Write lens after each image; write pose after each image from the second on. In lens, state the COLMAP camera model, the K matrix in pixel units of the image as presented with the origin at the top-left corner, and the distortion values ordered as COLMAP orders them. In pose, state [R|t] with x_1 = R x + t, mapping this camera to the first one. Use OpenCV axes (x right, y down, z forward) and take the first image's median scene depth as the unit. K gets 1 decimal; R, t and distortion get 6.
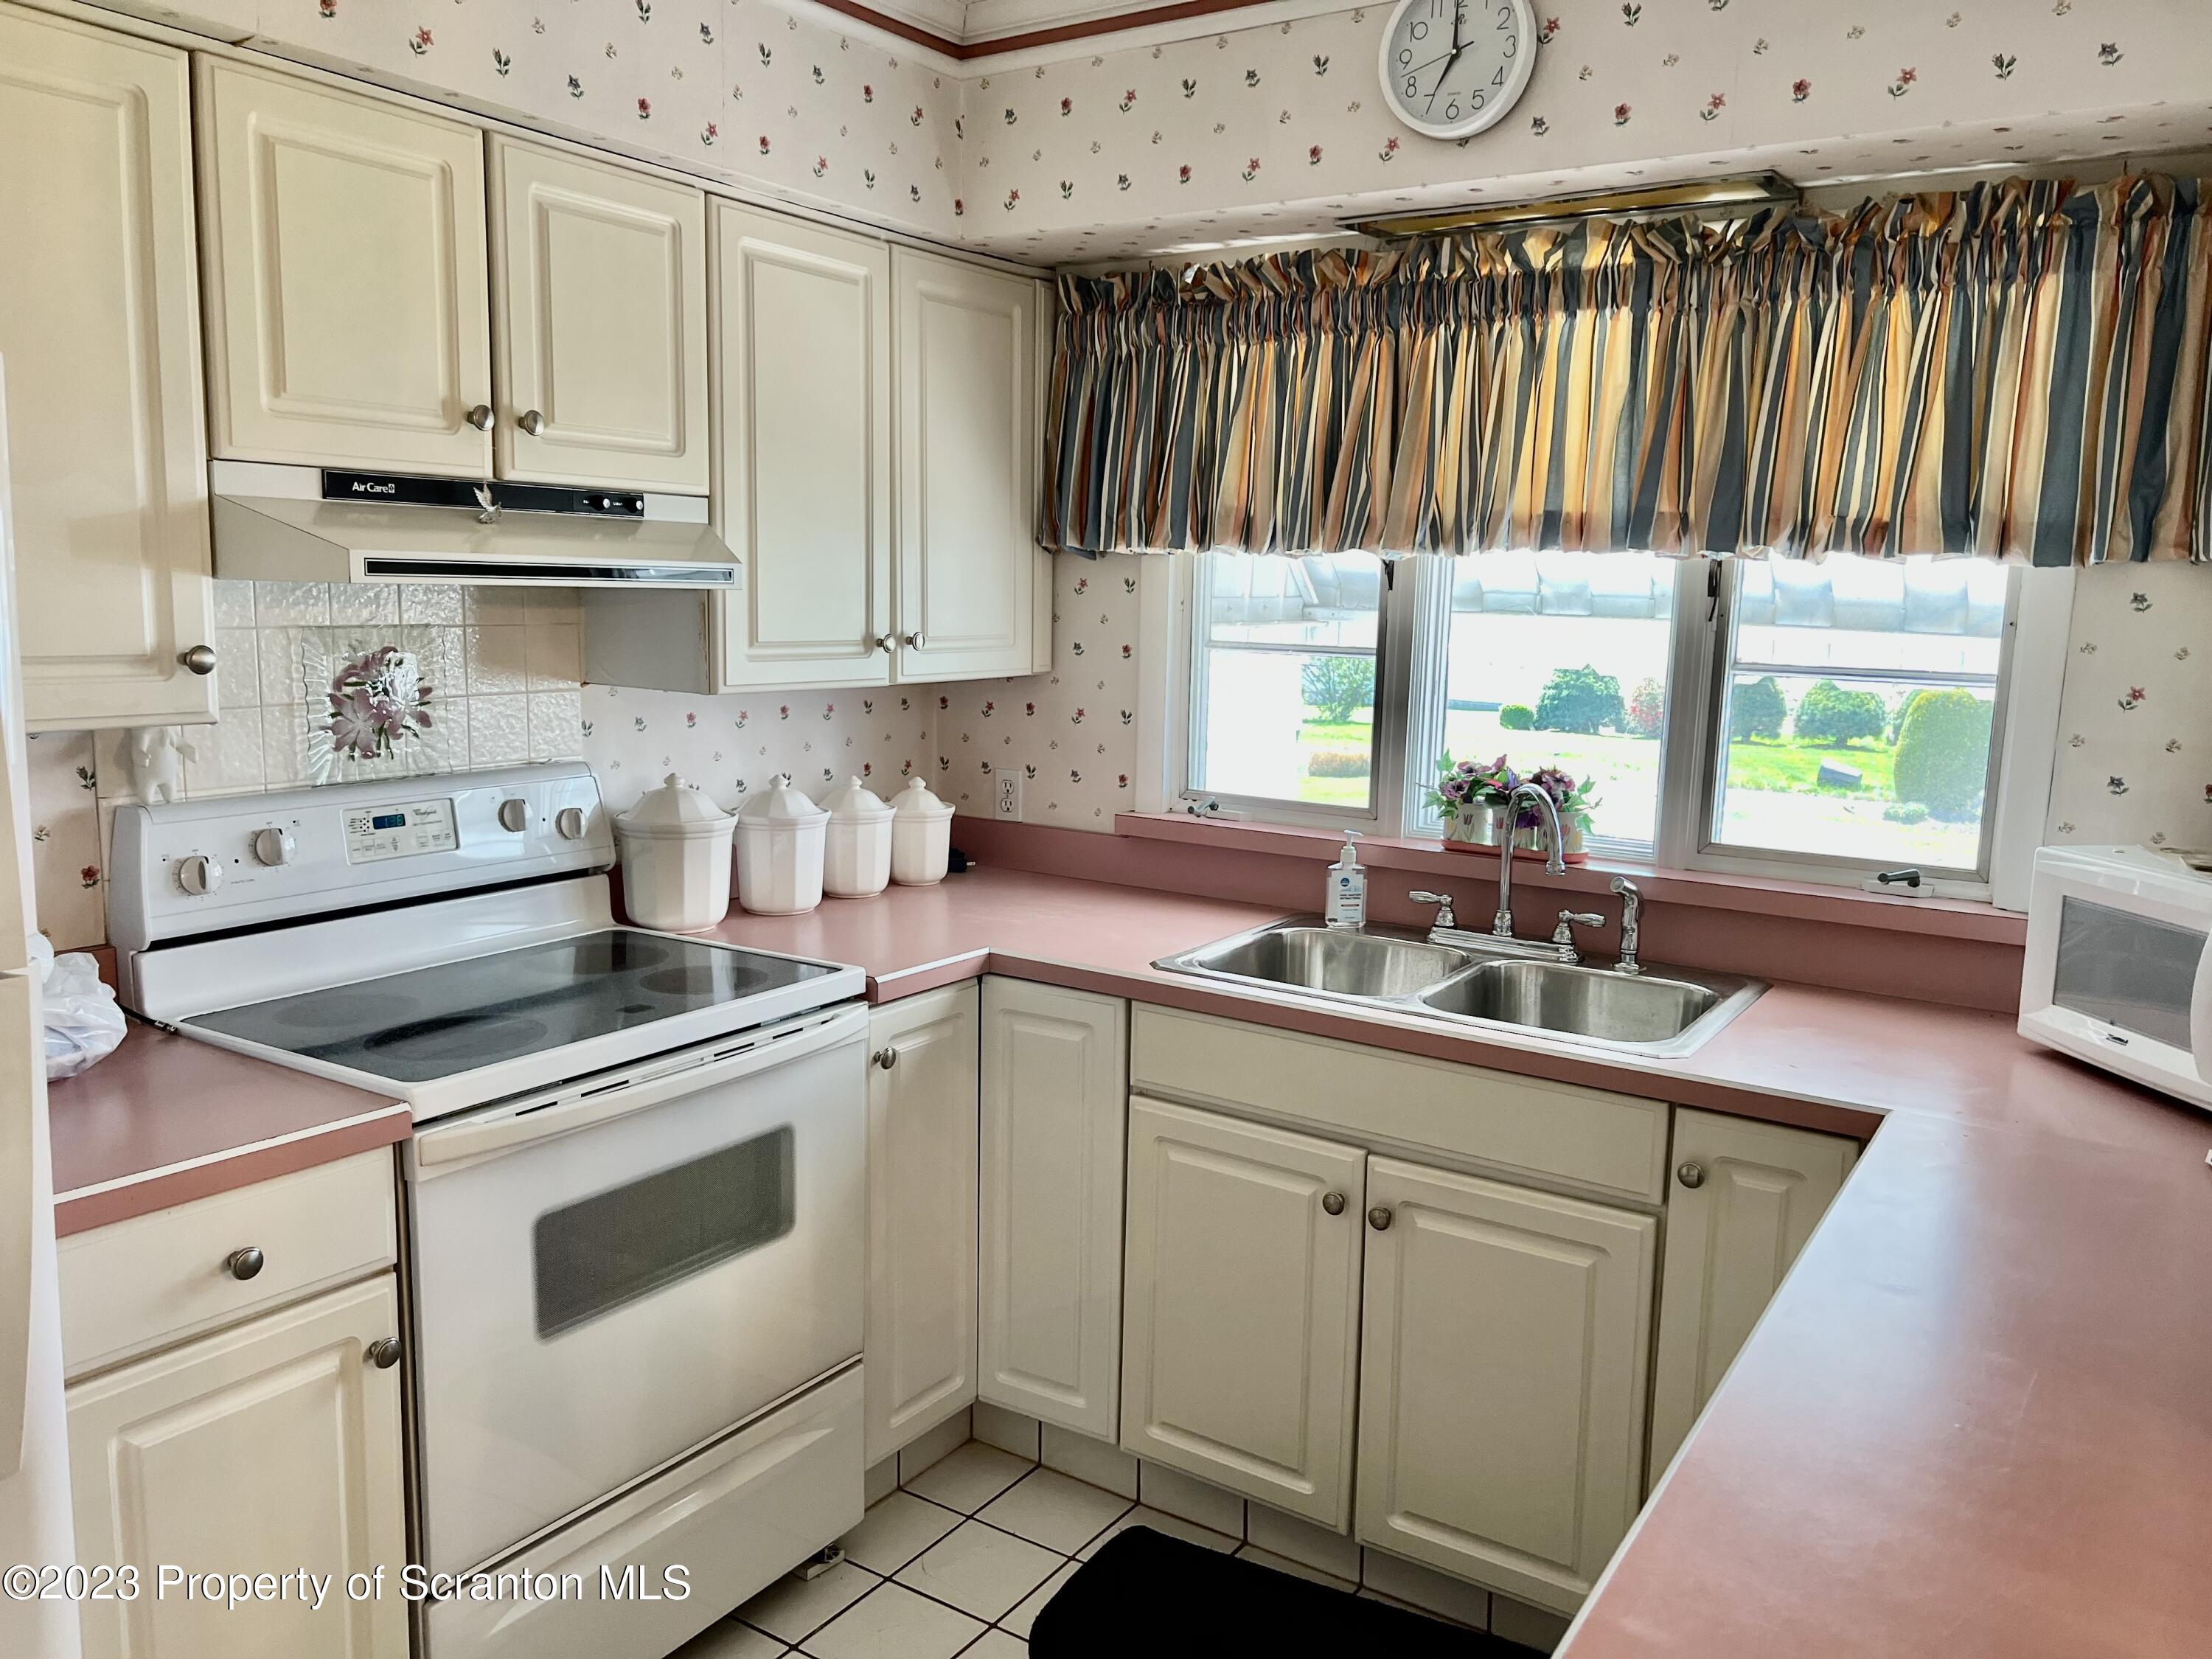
lens RADIAL K [[1705.9, 0, 1106.0], [0, 1705.9, 829.5], [0, 0, 1]] dist [0.083291, -0.101900]
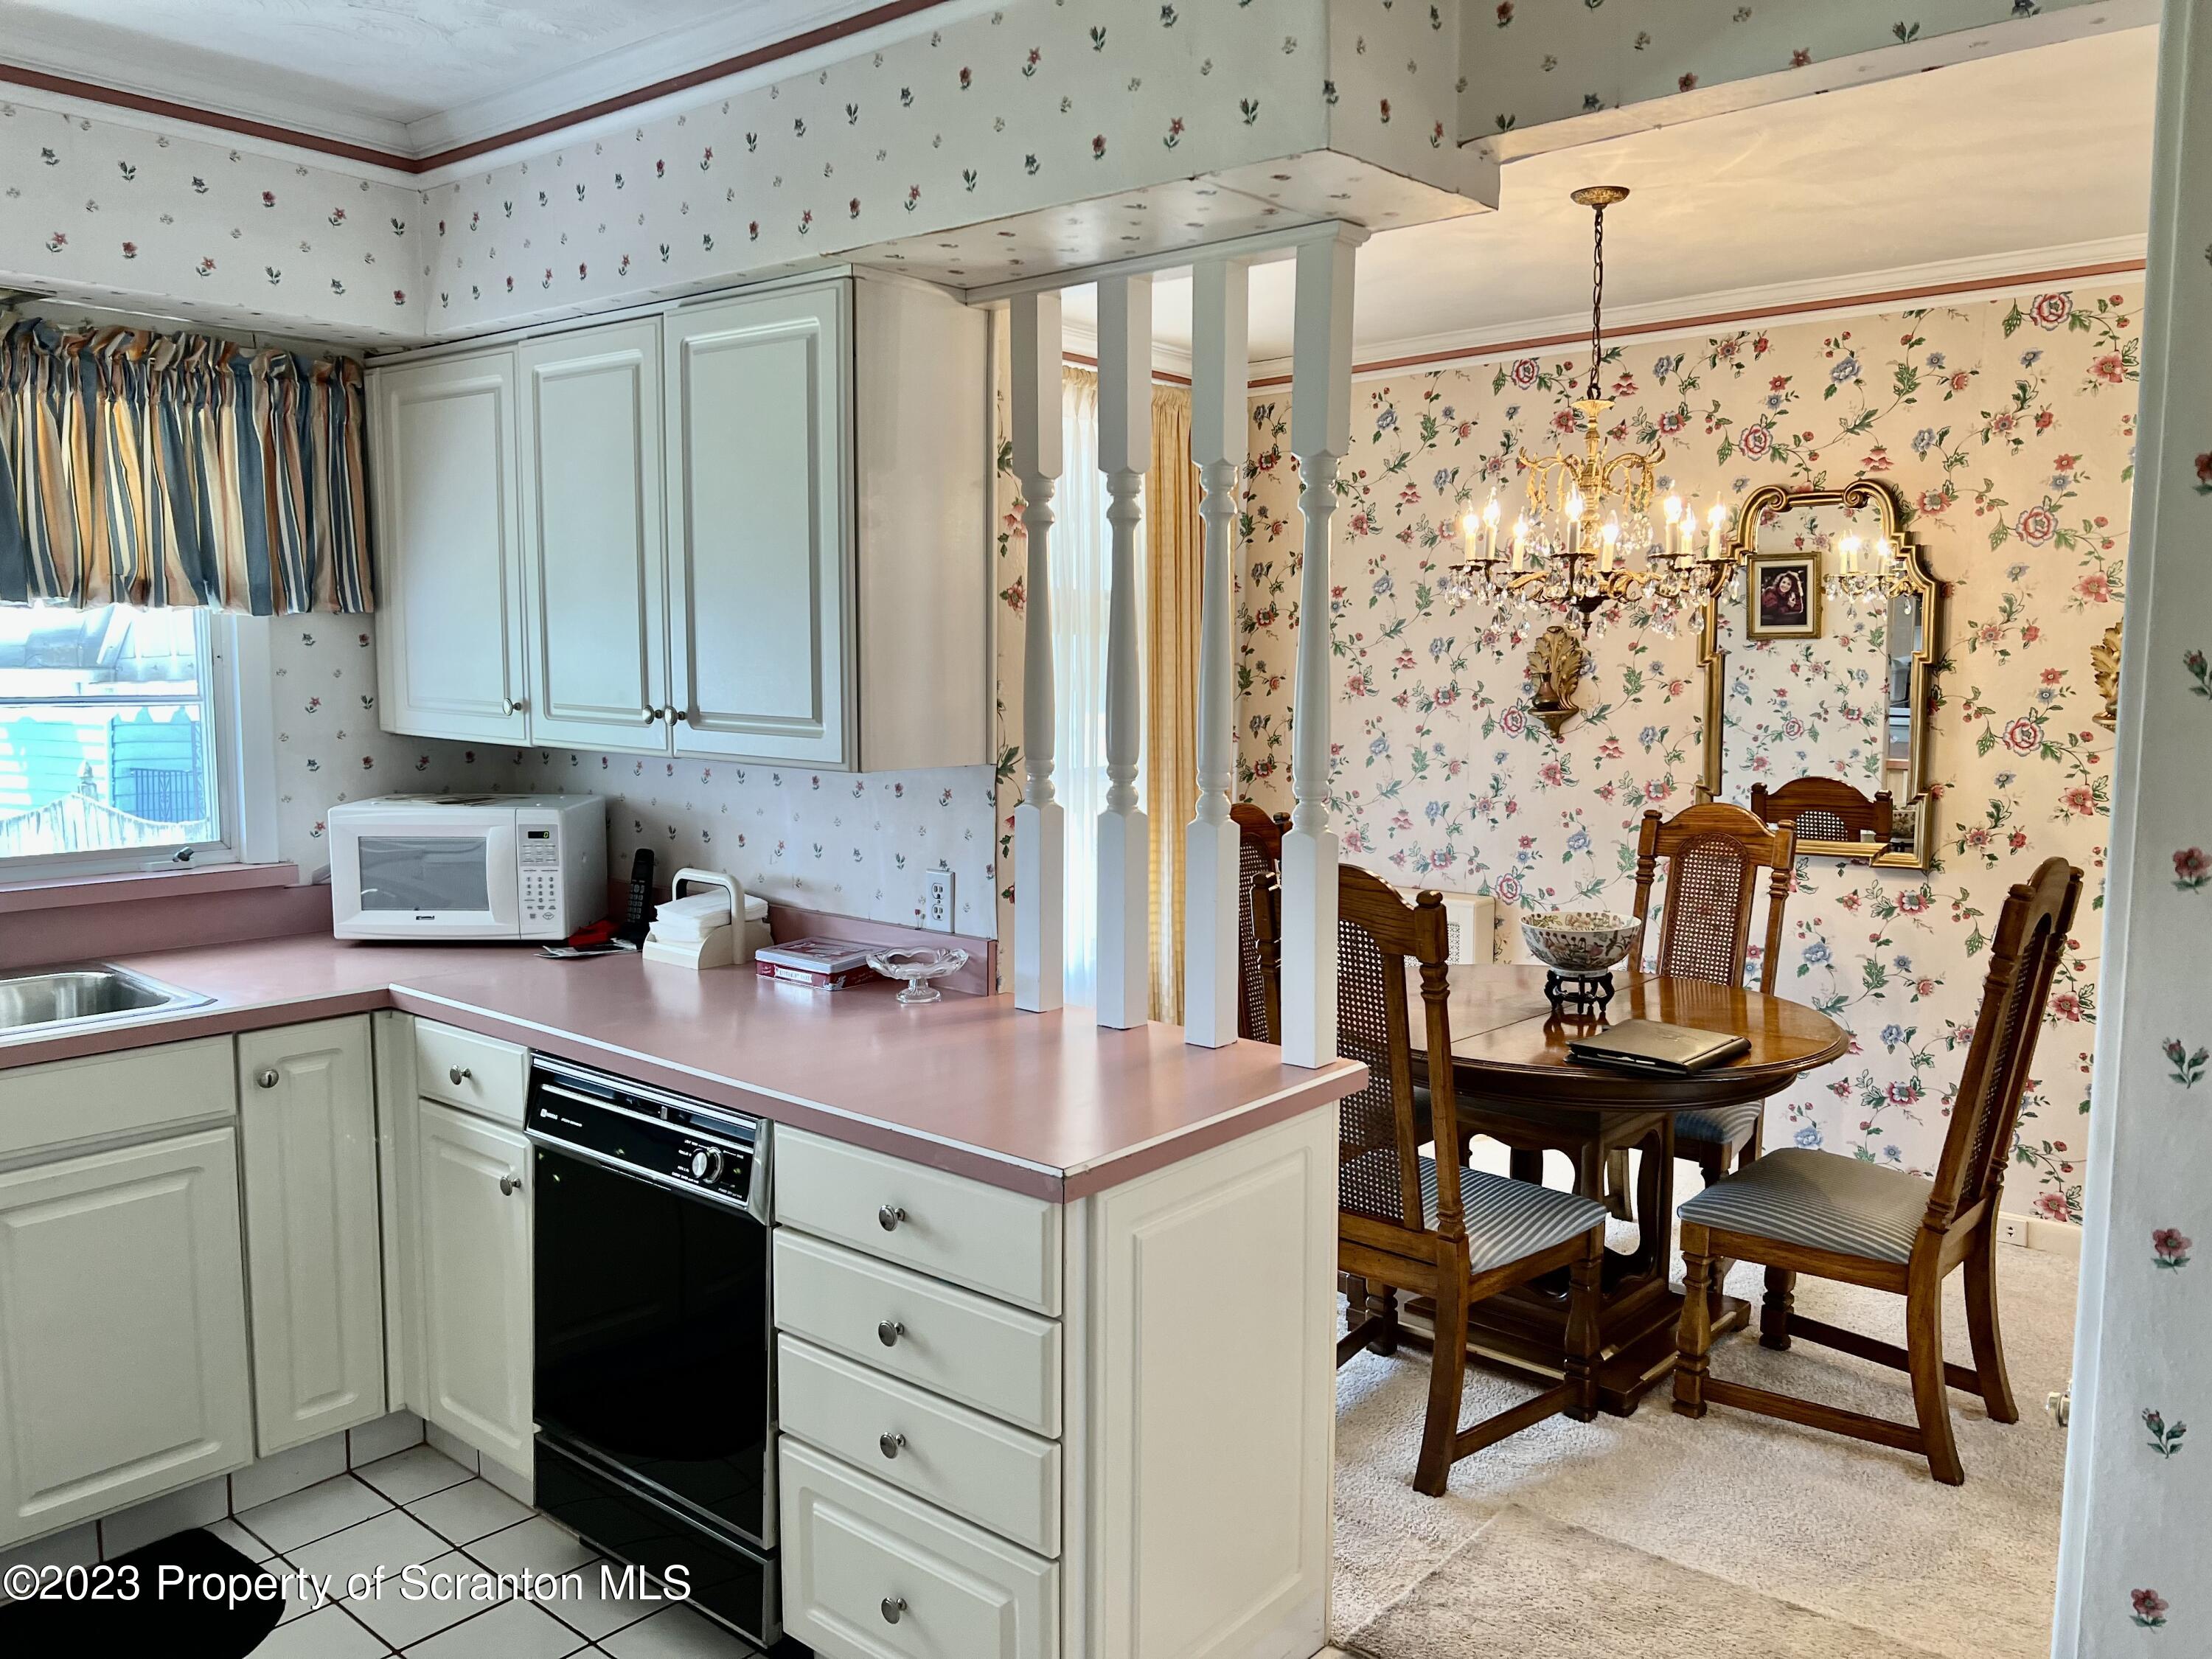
lens RADIAL K [[1705.9, 0, 1106.0], [0, 1705.9, 829.5], [0, 0, 1]] dist [0.083291, -0.101900]
pose [[0.119999, -0.128948, 0.984364, -0.780013], [0.134311, 0.984522, 0.112595, -0.046239], [-0.983647, 0.118699, 0.135461, 0.152851]]
